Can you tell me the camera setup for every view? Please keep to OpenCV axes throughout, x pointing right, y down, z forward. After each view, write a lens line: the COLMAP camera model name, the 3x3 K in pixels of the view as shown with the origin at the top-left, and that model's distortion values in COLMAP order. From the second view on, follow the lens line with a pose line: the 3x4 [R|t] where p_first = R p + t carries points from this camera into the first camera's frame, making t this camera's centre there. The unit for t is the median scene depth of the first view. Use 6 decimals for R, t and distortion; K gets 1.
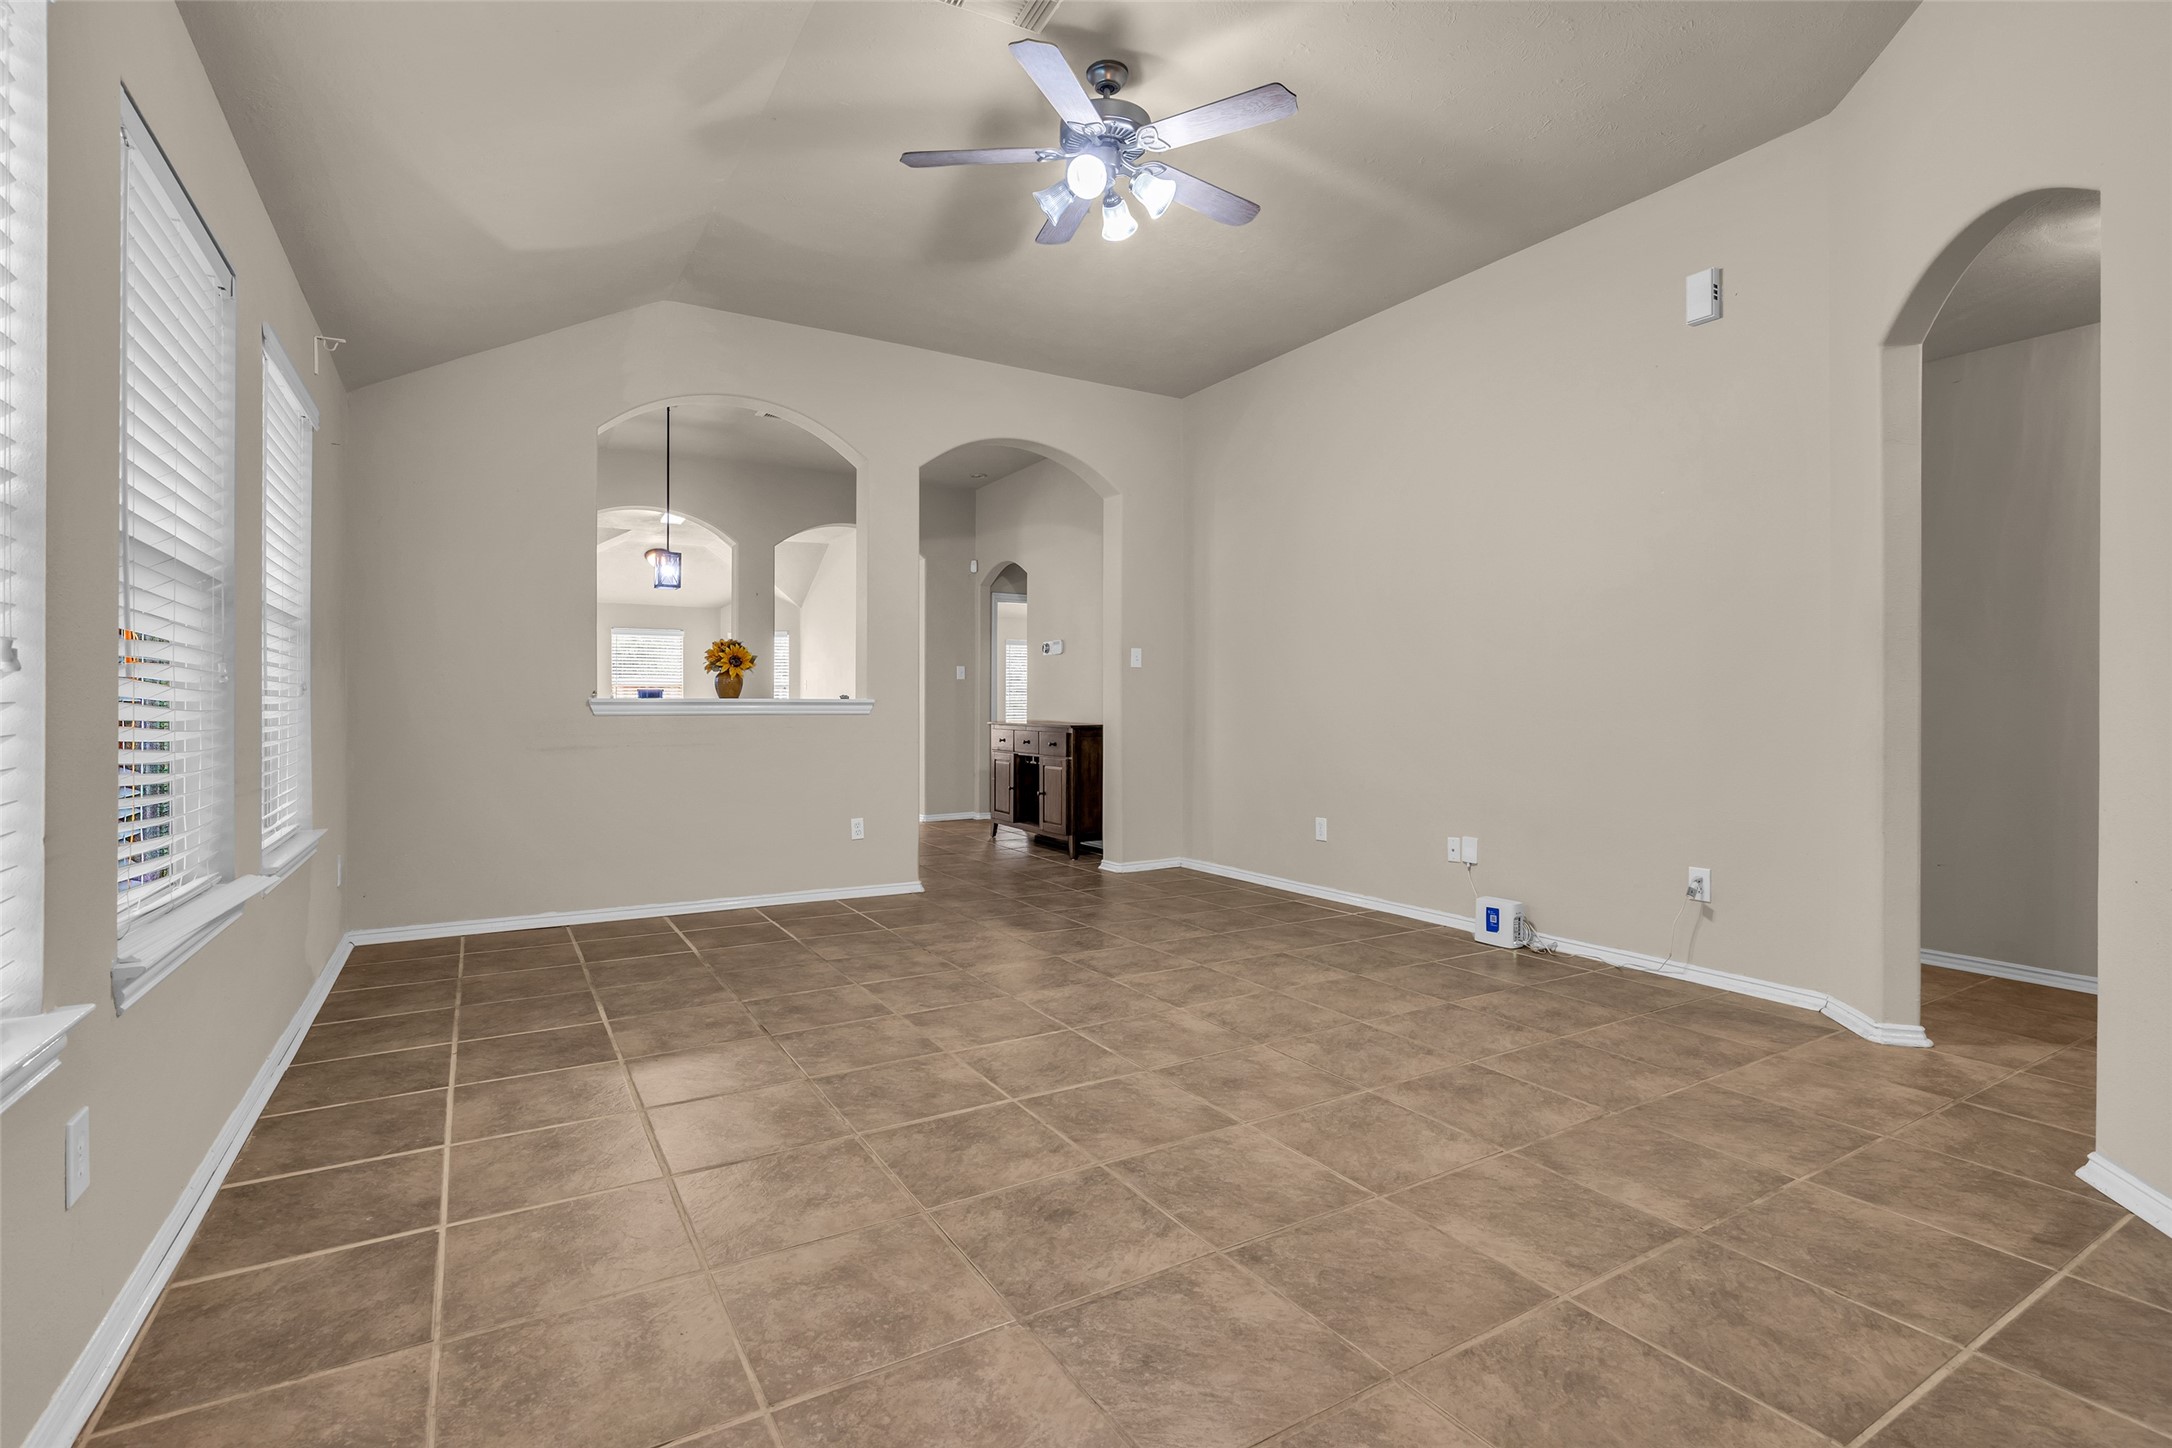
lens RADIAL K [[1013.1, 0, 1072.1], [0, 1013.1, 718.6], [0, 0, 1]] dist [-0.017248, 0.004902]
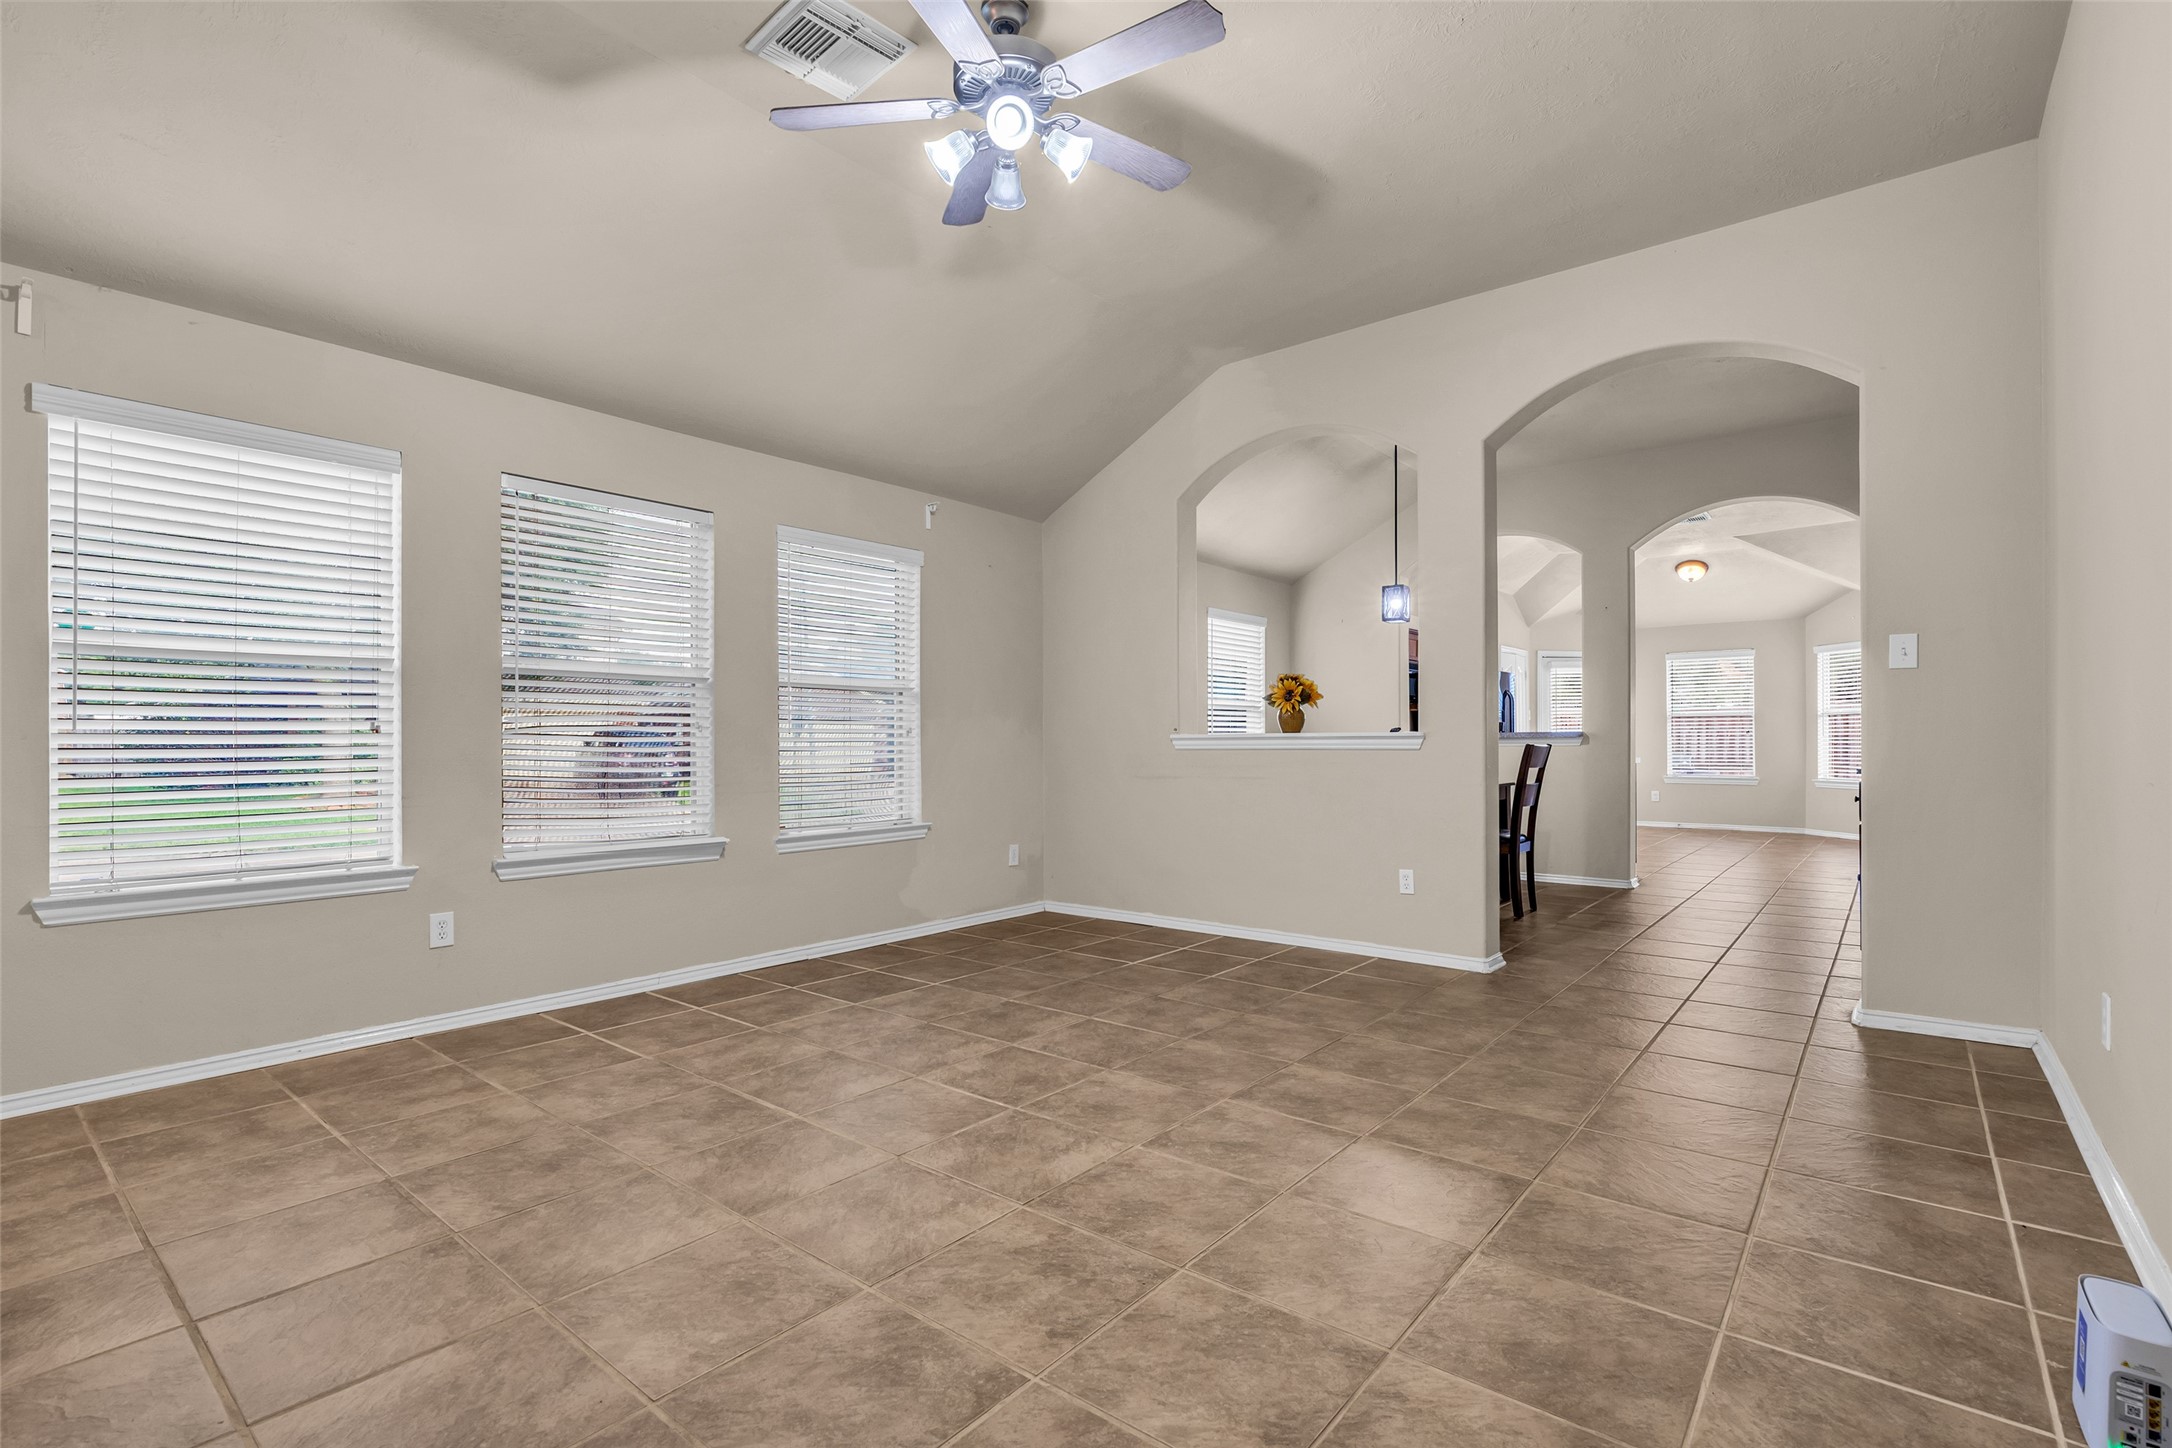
lens RADIAL K [[993.9, 0, 1075.2], [0, 993.9, 733.2], [0, 0, 1]] dist [-0.016923, 0.000735]
pose [[0.338020, -0.010408, -0.941081, 0.851647], [-0.004868, 0.999906, -0.012807, -0.009889], [0.941126, 0.008910, 0.337937, 0.768613]]
